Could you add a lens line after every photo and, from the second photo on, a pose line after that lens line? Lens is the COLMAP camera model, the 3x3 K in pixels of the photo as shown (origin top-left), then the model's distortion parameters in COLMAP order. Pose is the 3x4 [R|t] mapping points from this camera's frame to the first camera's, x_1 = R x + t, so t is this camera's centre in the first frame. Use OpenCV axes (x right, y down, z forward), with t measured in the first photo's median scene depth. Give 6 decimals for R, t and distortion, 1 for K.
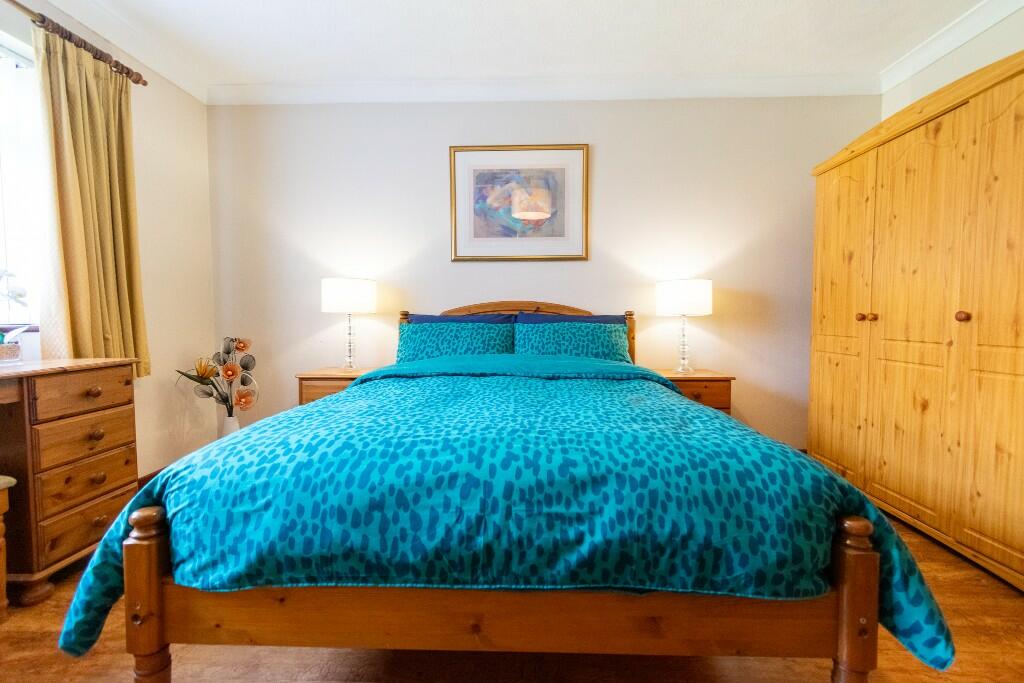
lens RADIAL K [[452.4, 0, 514.7], [0, 452.4, 338.4], [0, 0, 1]] dist [0.000882, 0.000984]
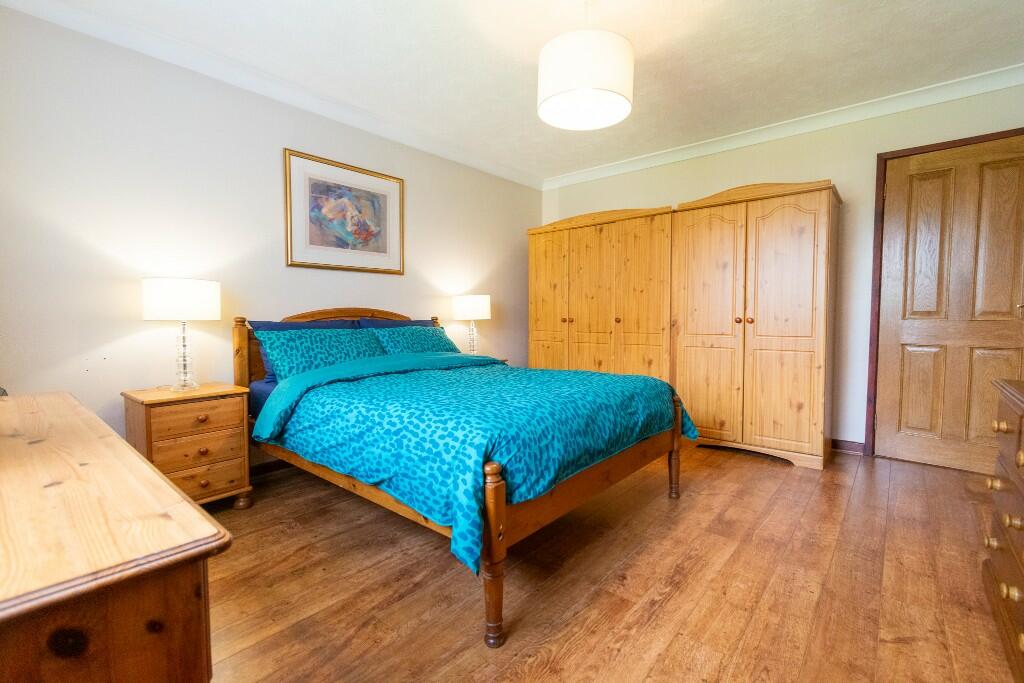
lens RADIAL K [[452.4, 0, 516.9], [0, 452.4, 338.5], [0, 0, 1]] dist [0.000882, 0.000984]
pose [[0.621717, -0.041575, 0.782138, -0.801977], [0.041808, 0.998928, 0.019865, -0.018145], [-0.782125, 0.020349, 0.622789, 0.015404]]
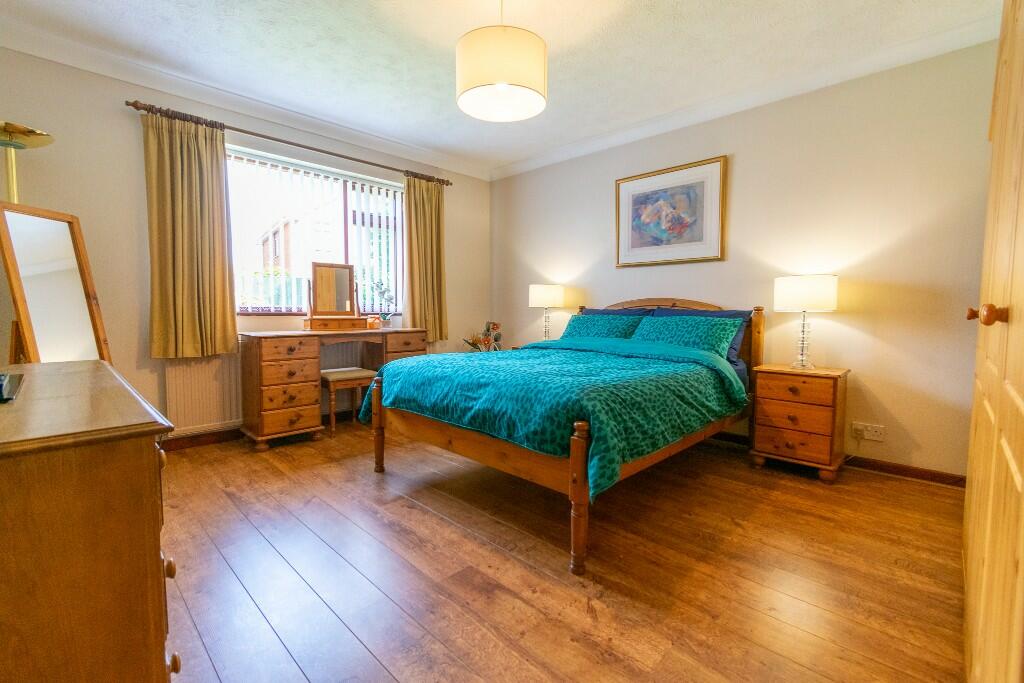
lens RADIAL K [[452.4, 0, 513.0], [0, 452.4, 339.7], [0, 0, 1]] dist [0.000882, 0.000984]
pose [[0.734220, 0.052419, -0.676885, 0.719579], [-0.041903, 0.998613, 0.031882, 0.009283], [0.677618, 0.004956, 0.735398, -0.212790]]
